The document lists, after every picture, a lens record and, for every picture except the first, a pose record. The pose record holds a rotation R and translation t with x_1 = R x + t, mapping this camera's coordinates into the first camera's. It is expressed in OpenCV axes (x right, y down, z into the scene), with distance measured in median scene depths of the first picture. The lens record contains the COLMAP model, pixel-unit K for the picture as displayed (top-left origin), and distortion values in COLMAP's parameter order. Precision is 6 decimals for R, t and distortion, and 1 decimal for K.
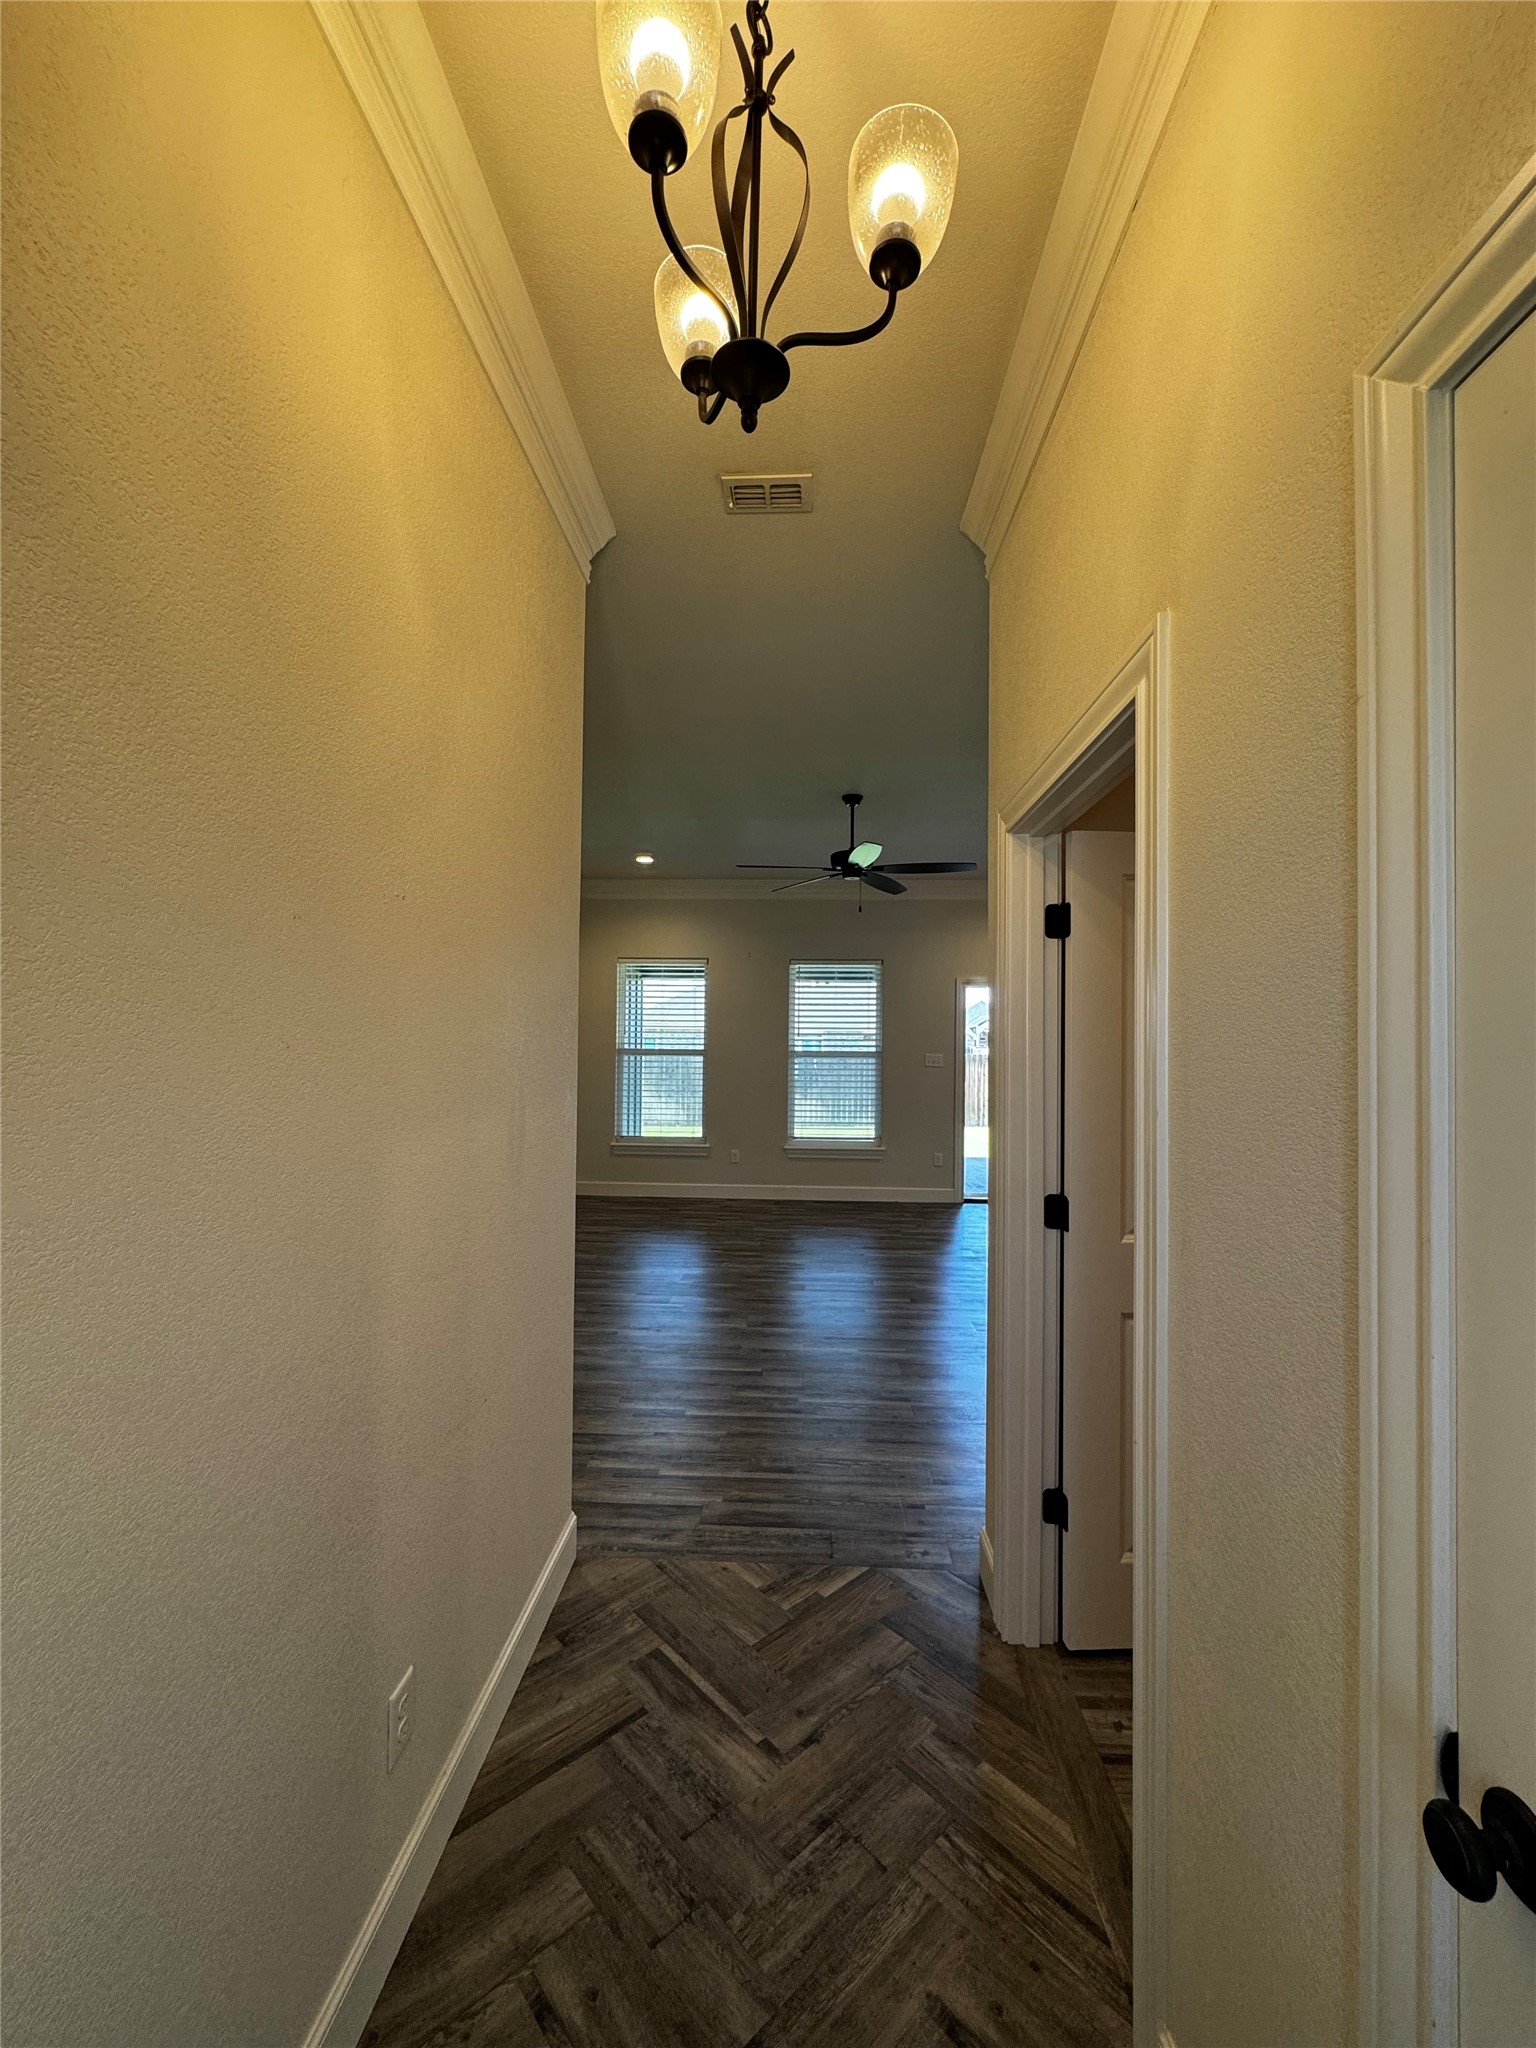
lens RADIAL K [[816.7, 0, 768.0], [0, 816.7, 1024.0], [0, 0, 1]] dist [-0.003004, 0.000691]
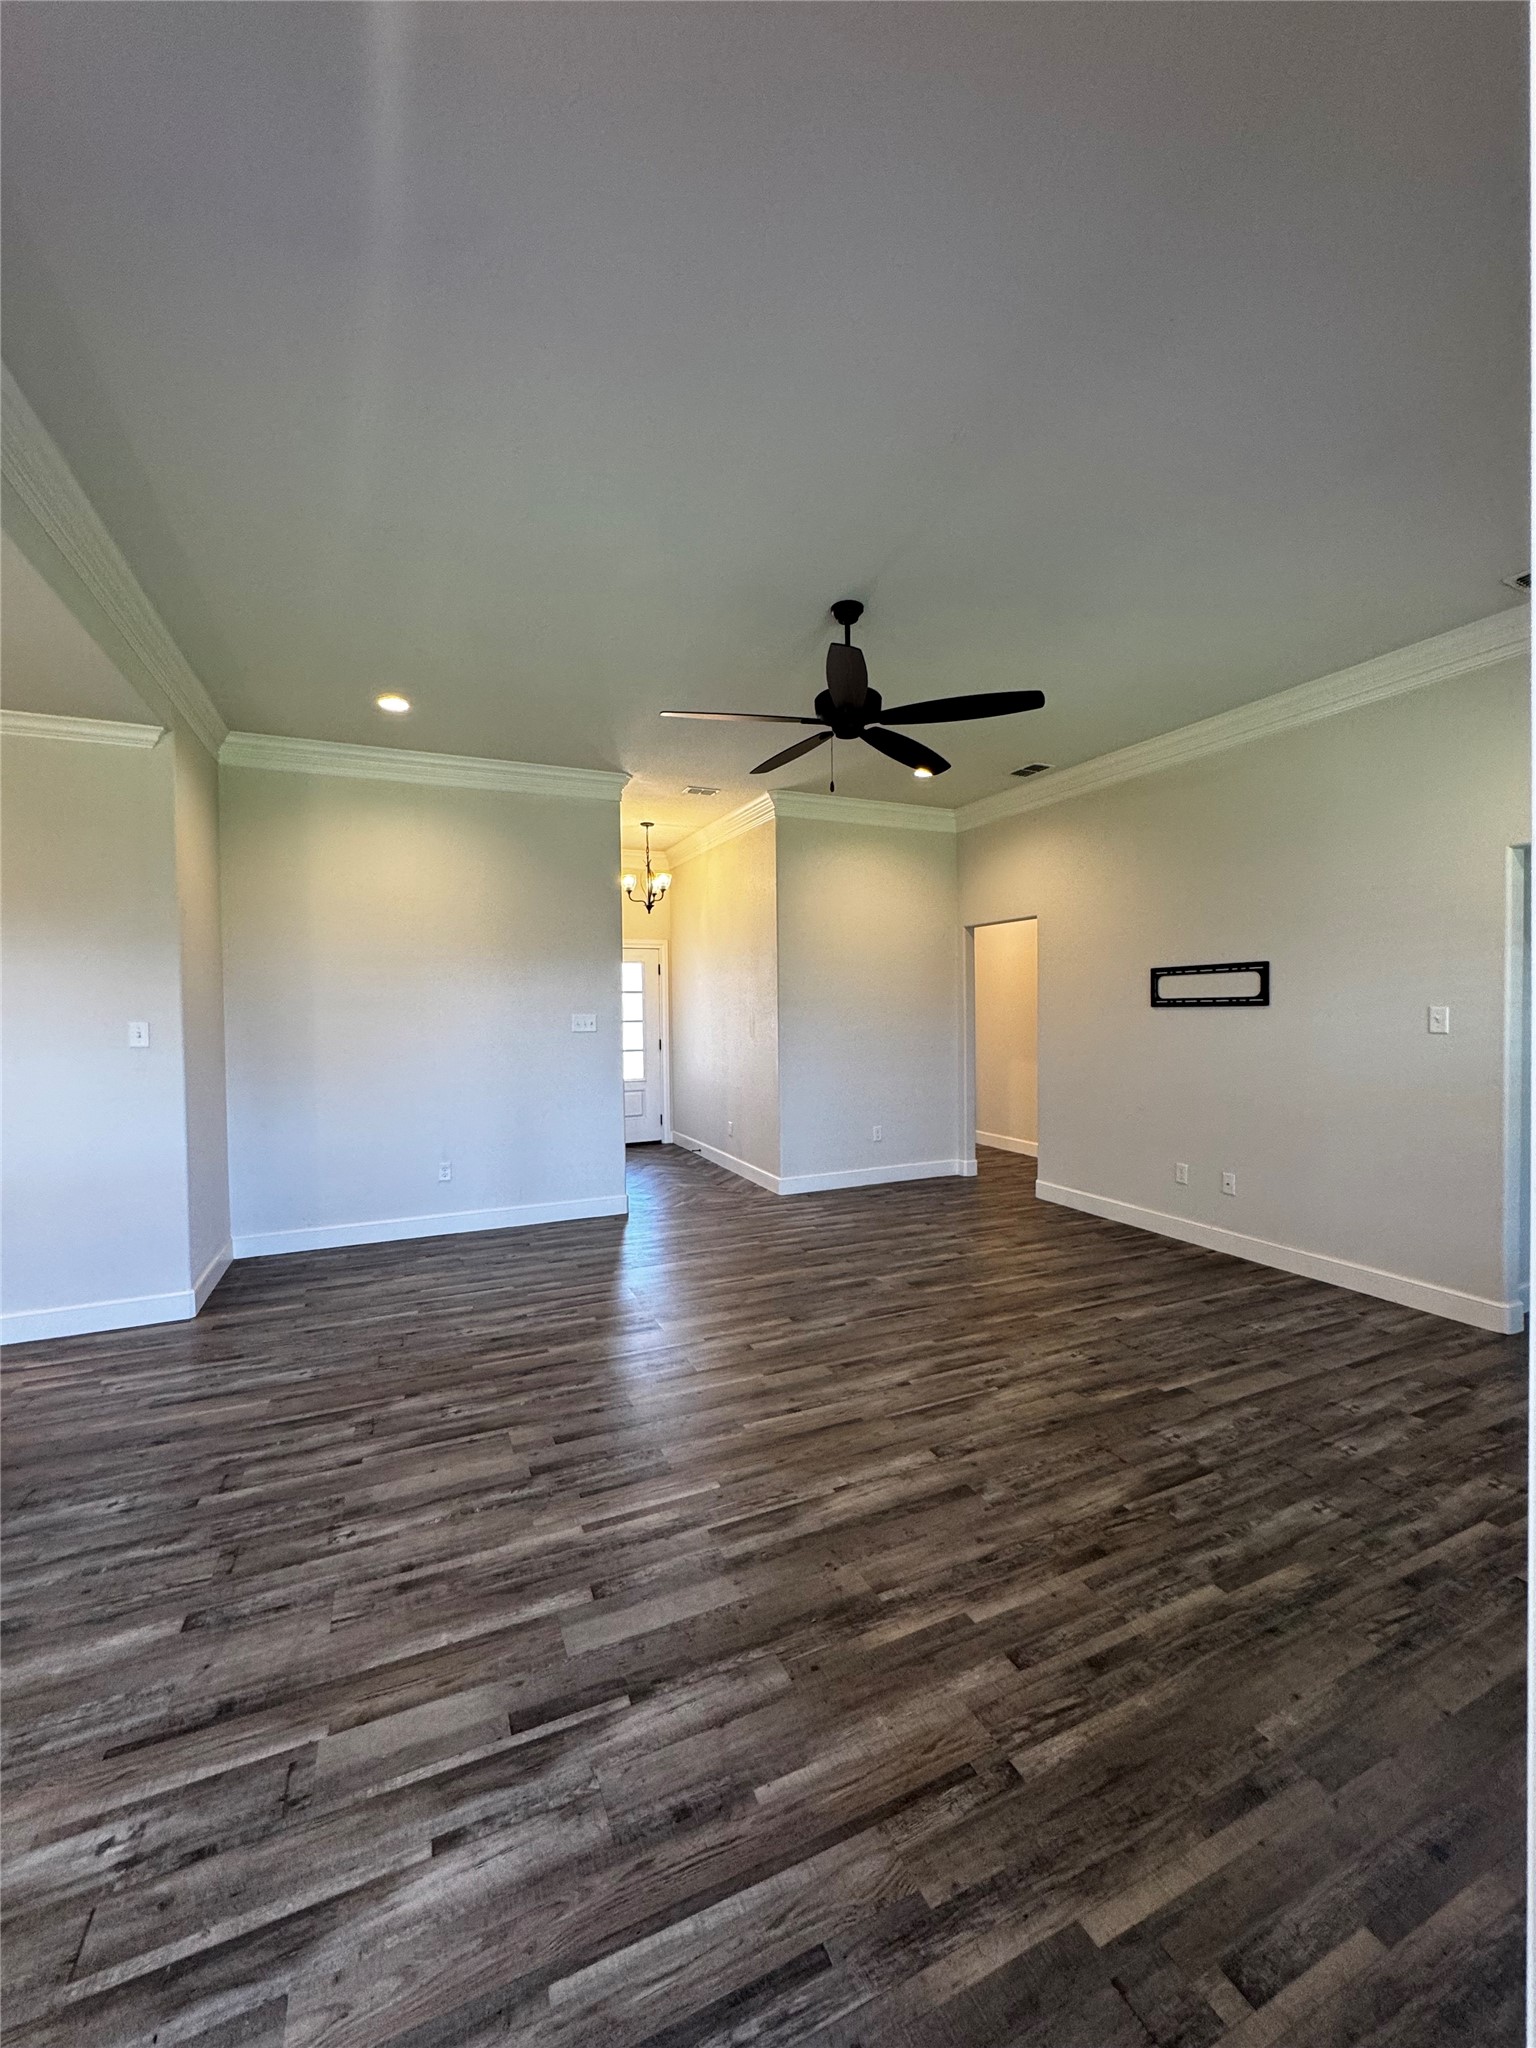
lens RADIAL K [[816.7, 0, 768.0], [0, 816.7, 1024.0], [0, 0, 1]] dist [-0.003004, 0.000691]
pose [[-0.889339, 0.008418, -0.457171, 0.680927], [0.010768, 0.999939, -0.002537, 0.076650], [0.457122, -0.007179, -0.889375, 2.293437]]
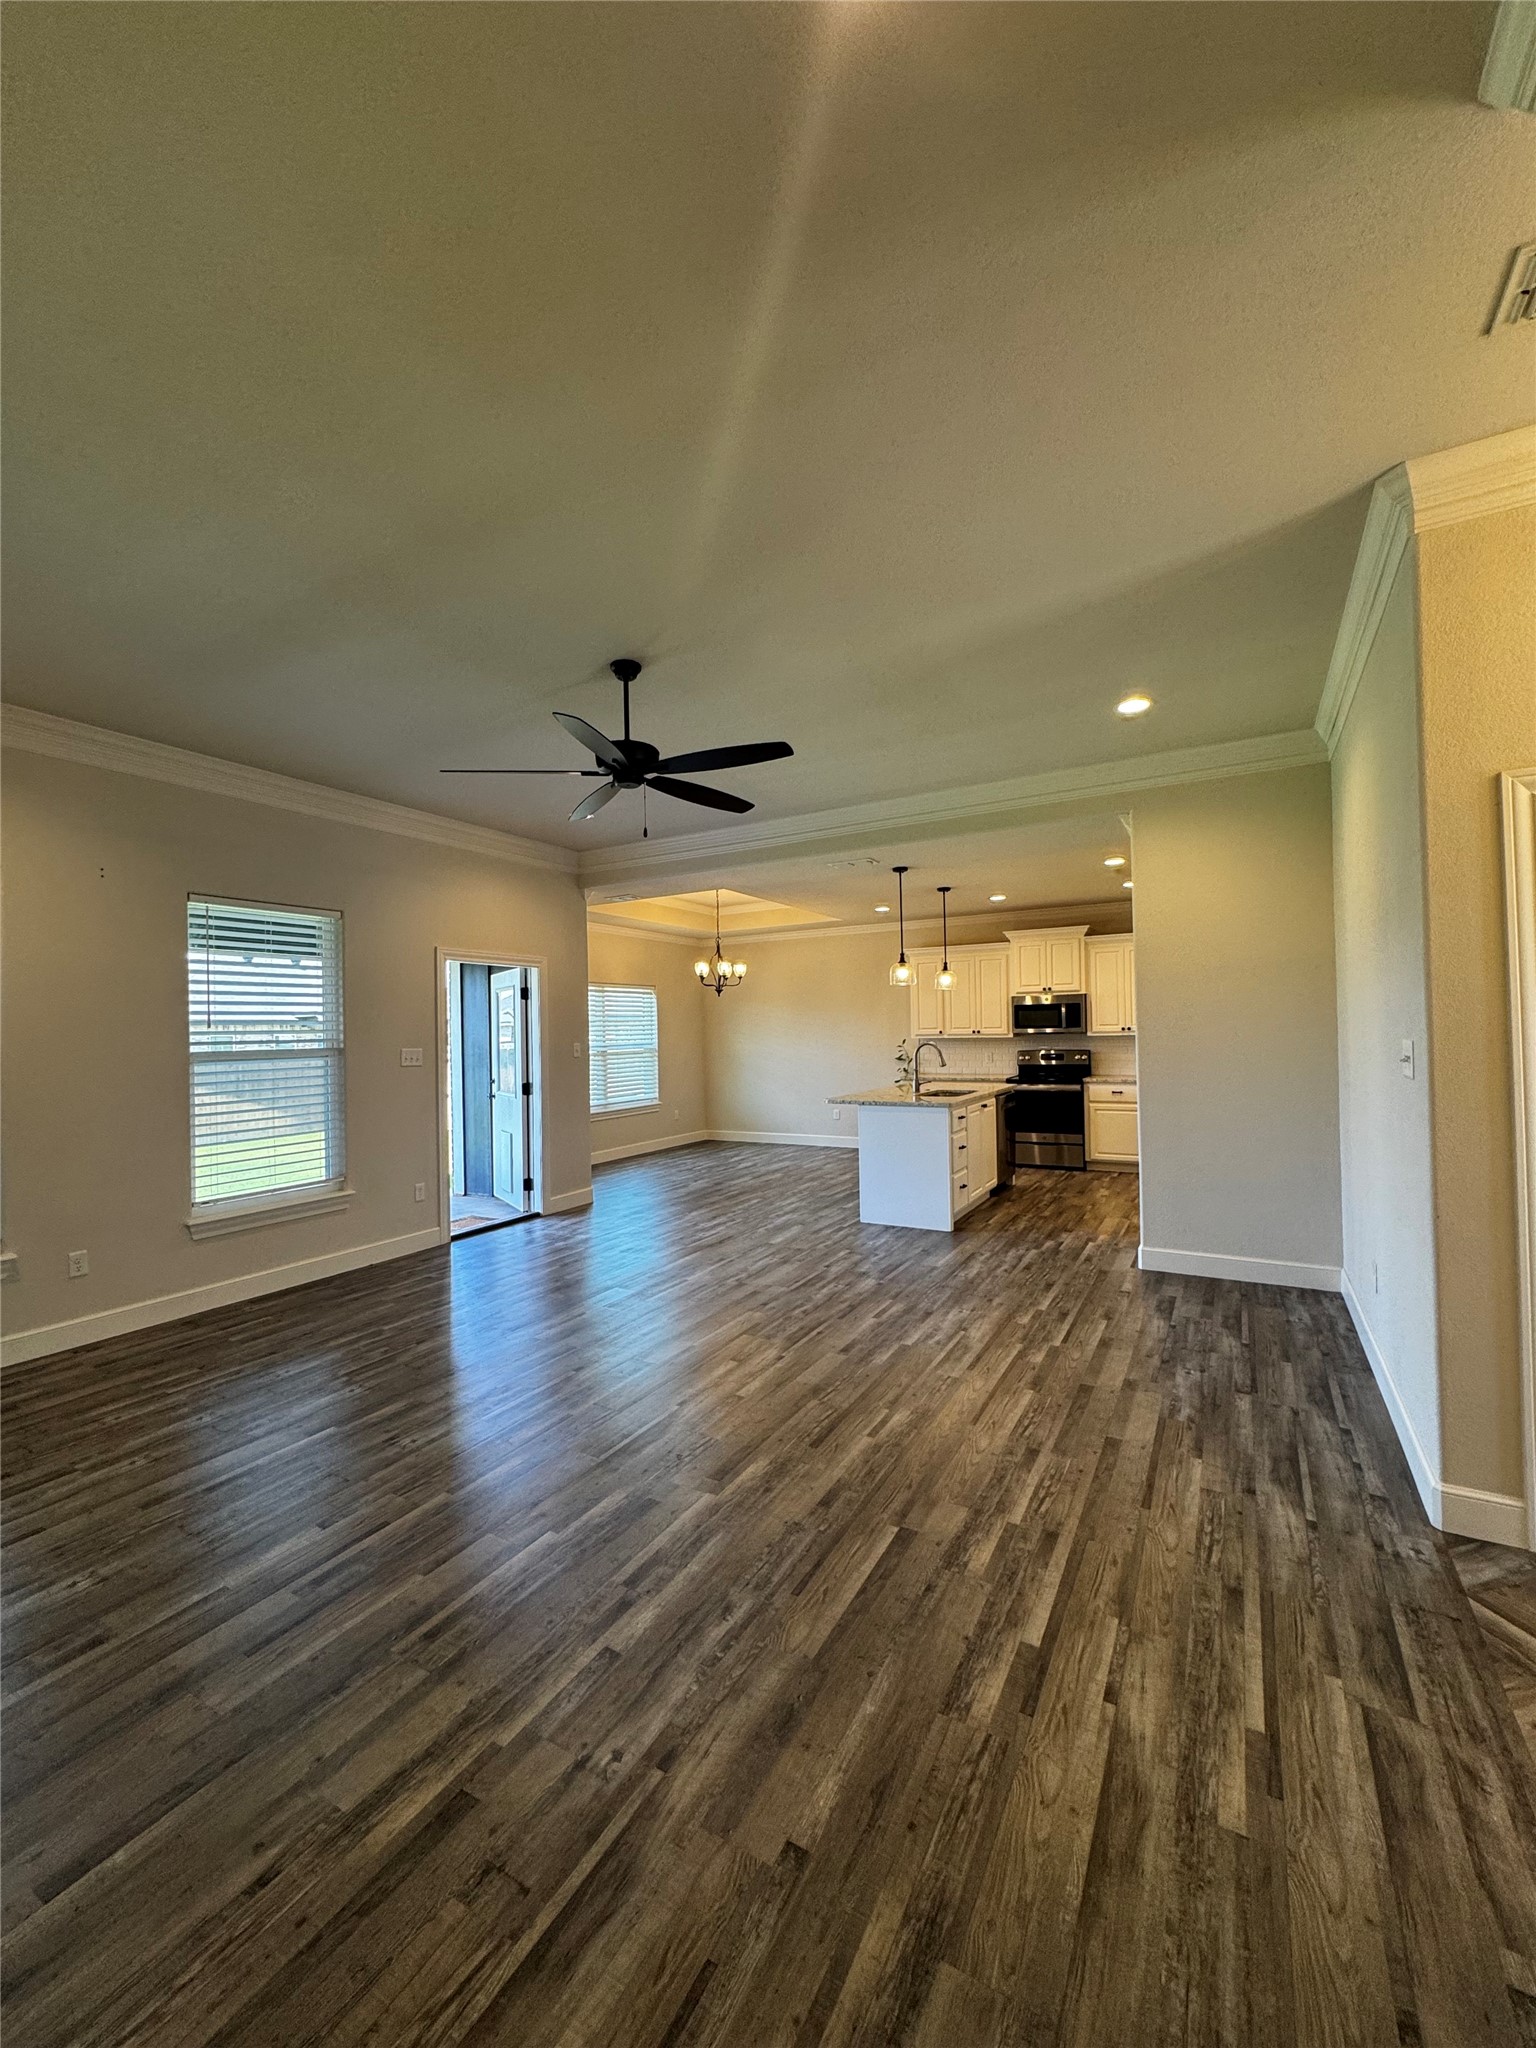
lens RADIAL K [[816.7, 0, 768.0], [0, 816.7, 1024.0], [0, 0, 1]] dist [-0.003004, 0.000691]
pose [[0.455011, -0.013714, 0.890380, -0.674847], [0.008033, 0.999904, 0.011295, 0.021849], [-0.890449, 0.002013, 0.455078, 0.865483]]
